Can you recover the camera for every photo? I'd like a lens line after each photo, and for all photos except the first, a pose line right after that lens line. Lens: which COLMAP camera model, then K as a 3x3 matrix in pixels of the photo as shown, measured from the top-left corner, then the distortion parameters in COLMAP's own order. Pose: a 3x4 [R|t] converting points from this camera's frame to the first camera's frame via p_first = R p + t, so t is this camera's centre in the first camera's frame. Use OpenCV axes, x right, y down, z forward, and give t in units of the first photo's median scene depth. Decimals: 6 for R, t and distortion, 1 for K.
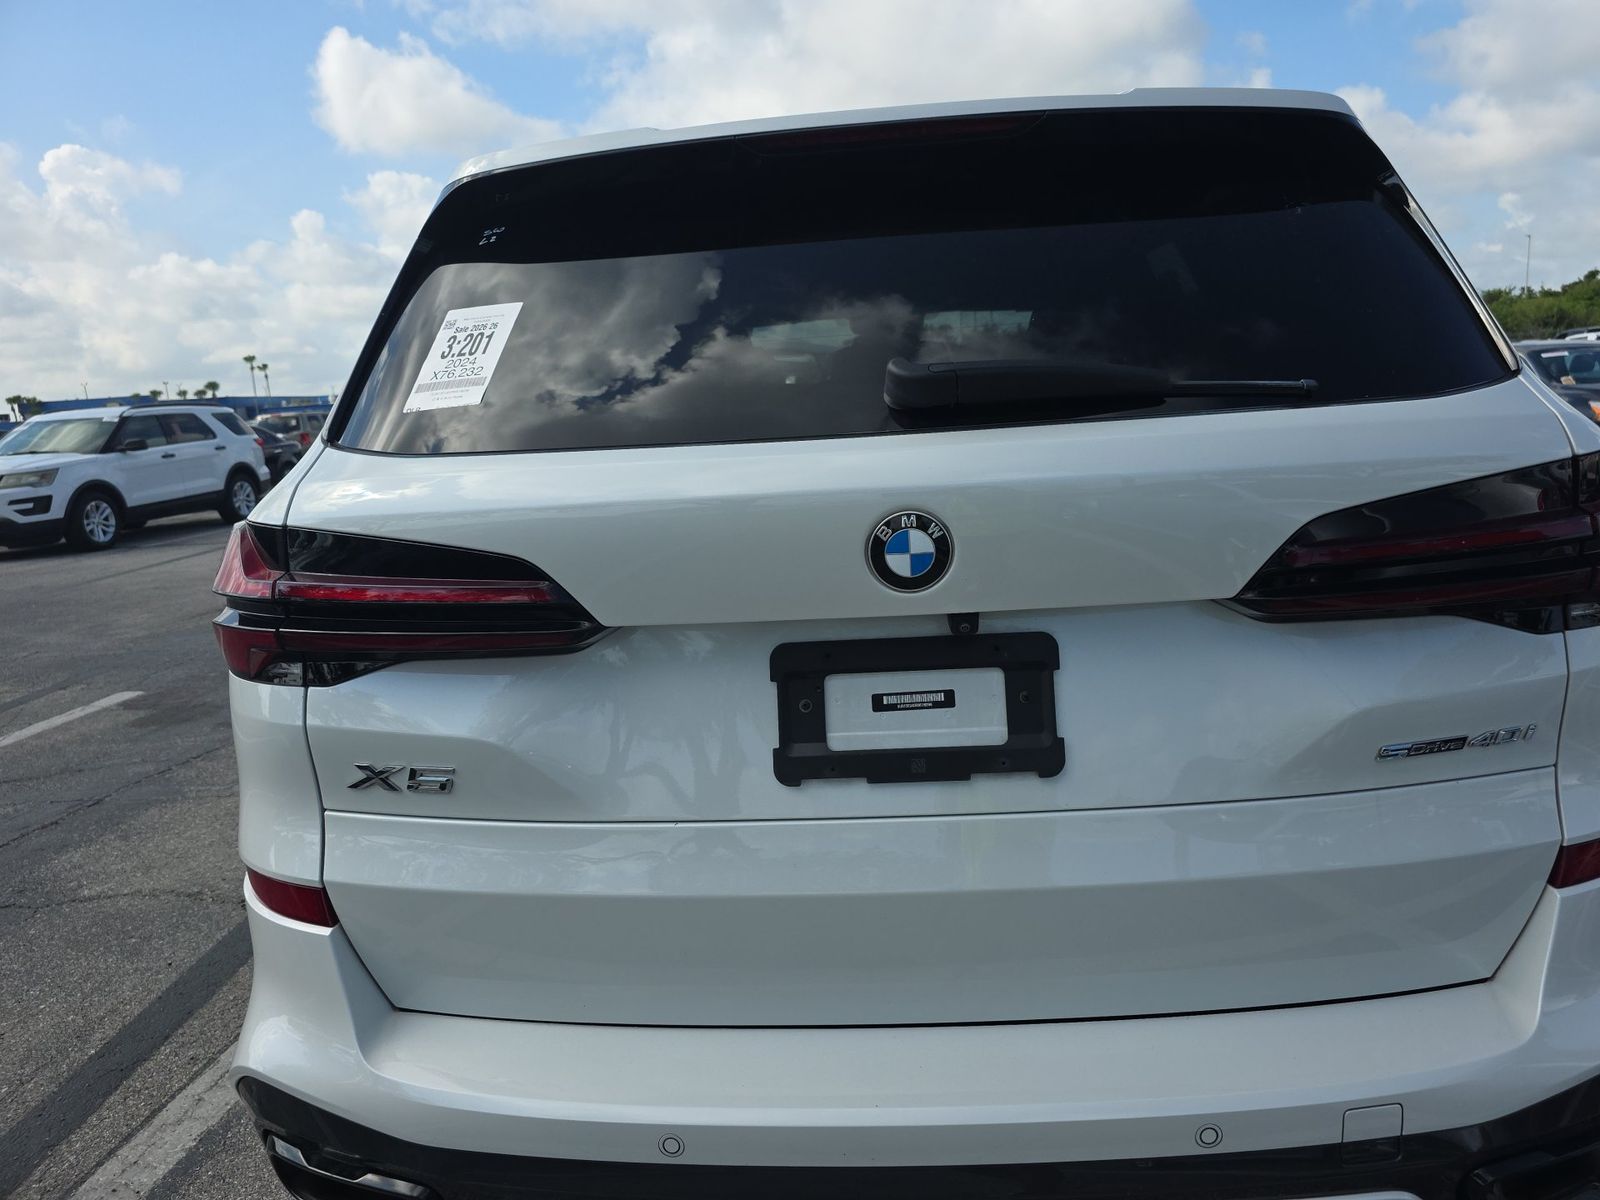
lens RADIAL K [[1097.9, 0, 808.2], [0, 1097.9, 601.0], [0, 0, 1]] dist [0.037450, -0.030693]
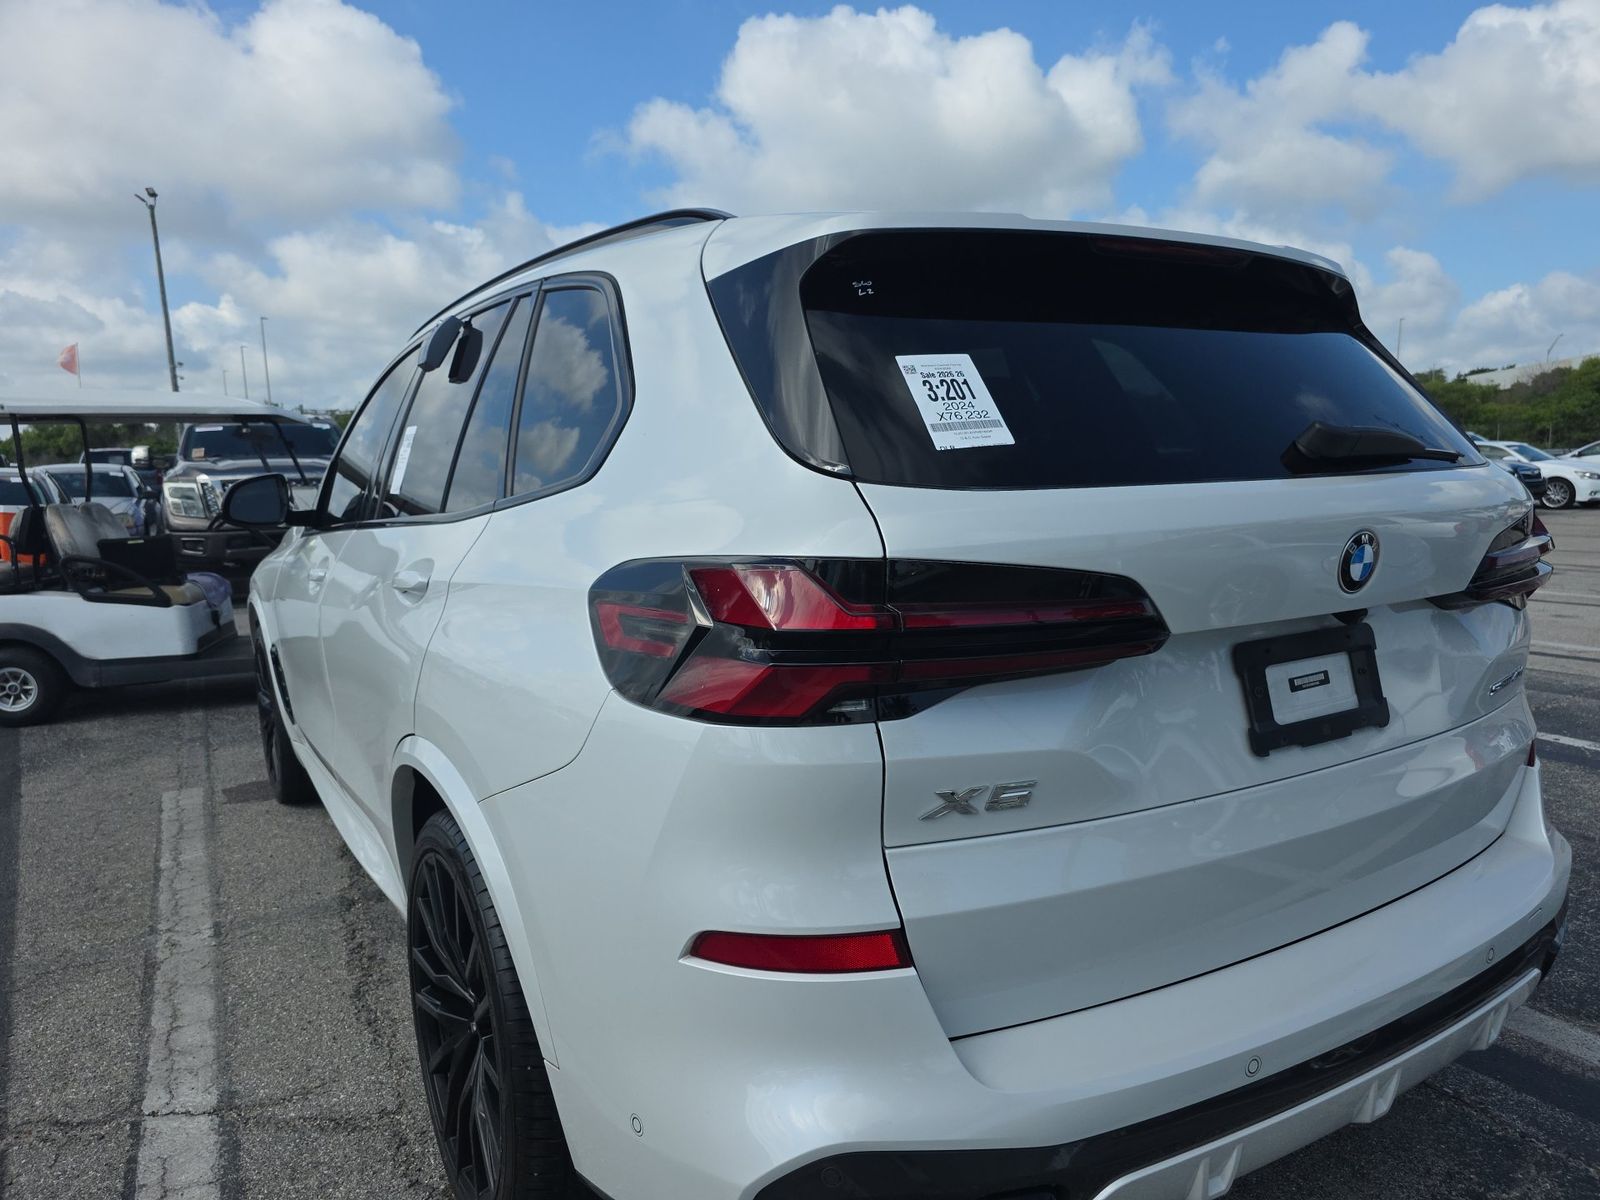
lens RADIAL K [[1119.9, 0, 810.4], [0, 1119.9, 610.6], [0, 0, 1]] dist [0.018460, -0.004825]
pose [[0.826770, -0.039079, 0.561181, -1.139788], [0.083248, 0.995100, -0.053351, 0.029367], [-0.556346, 0.090826, 0.825972, 0.220190]]
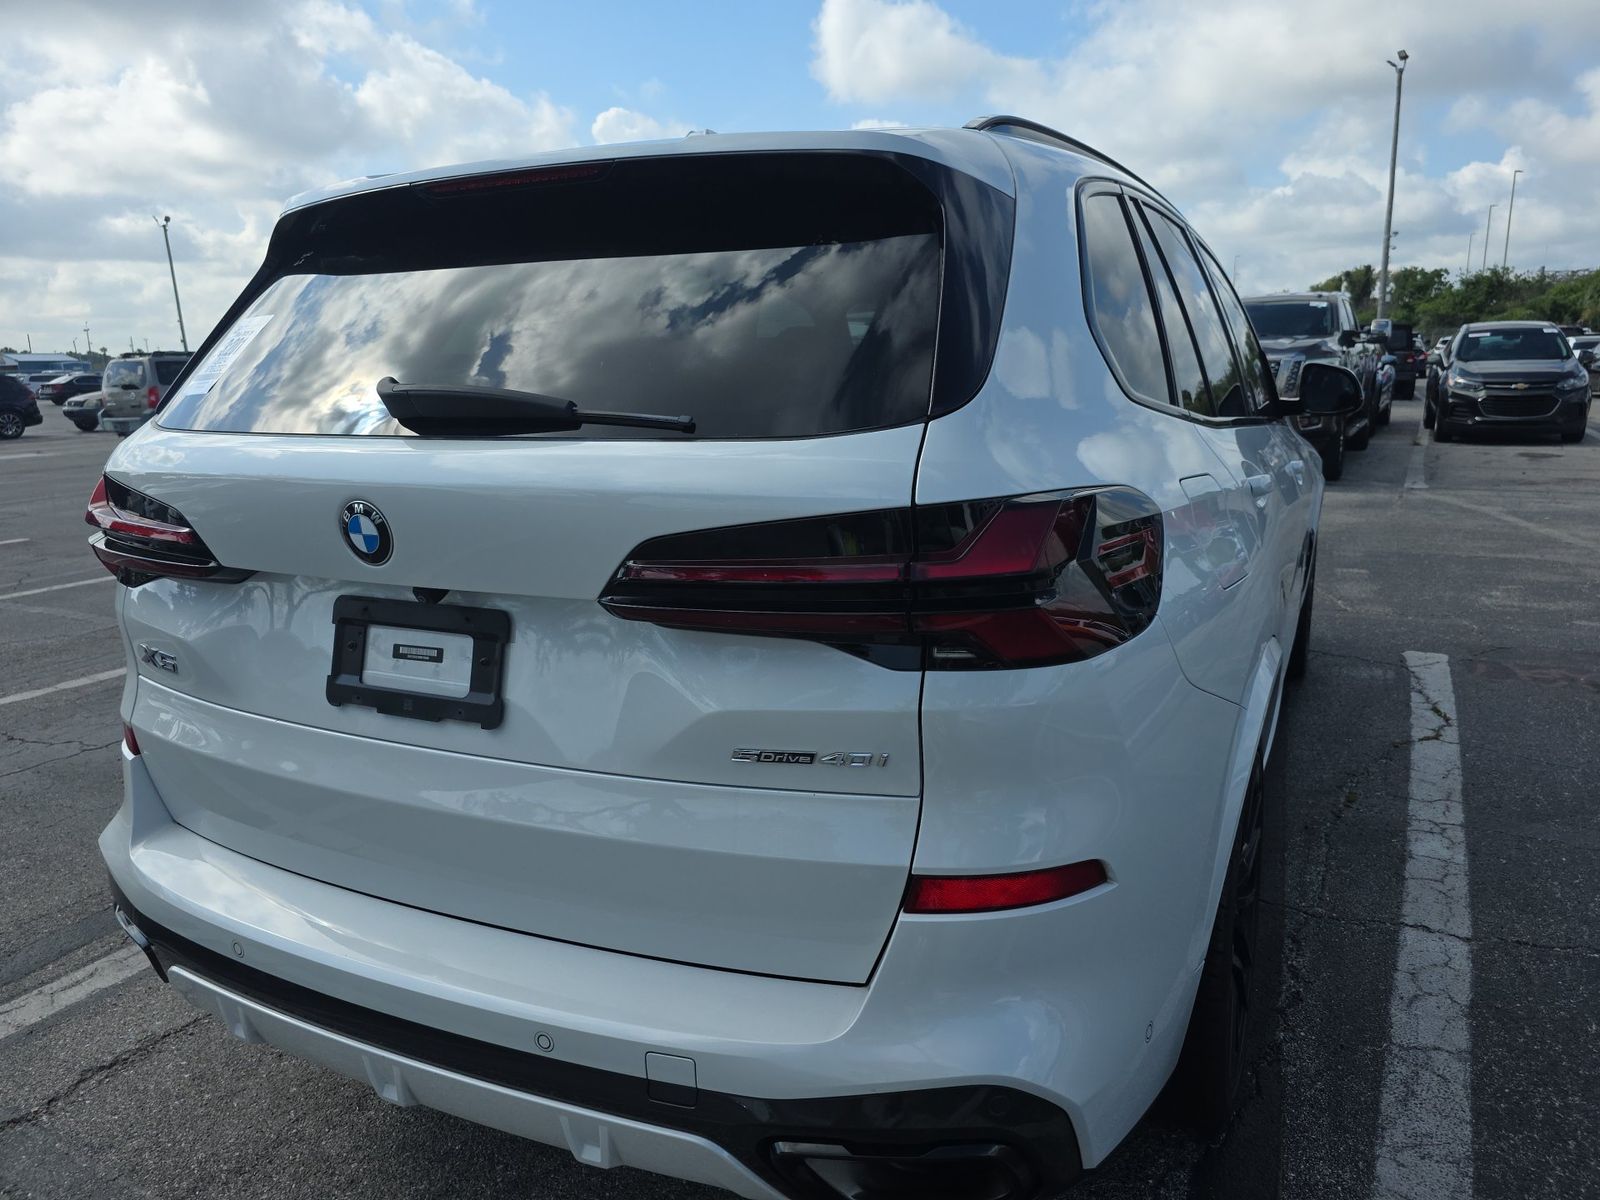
lens RADIAL K [[1119.9, 0, 810.4], [0, 1119.9, 610.6], [0, 0, 1]] dist [0.018460, -0.004825]
pose [[0.922344, 0.119971, -0.367270, 0.964283], [-0.102261, 0.992473, 0.067384, -0.087802], [0.372590, -0.024594, 0.927670, -0.009312]]
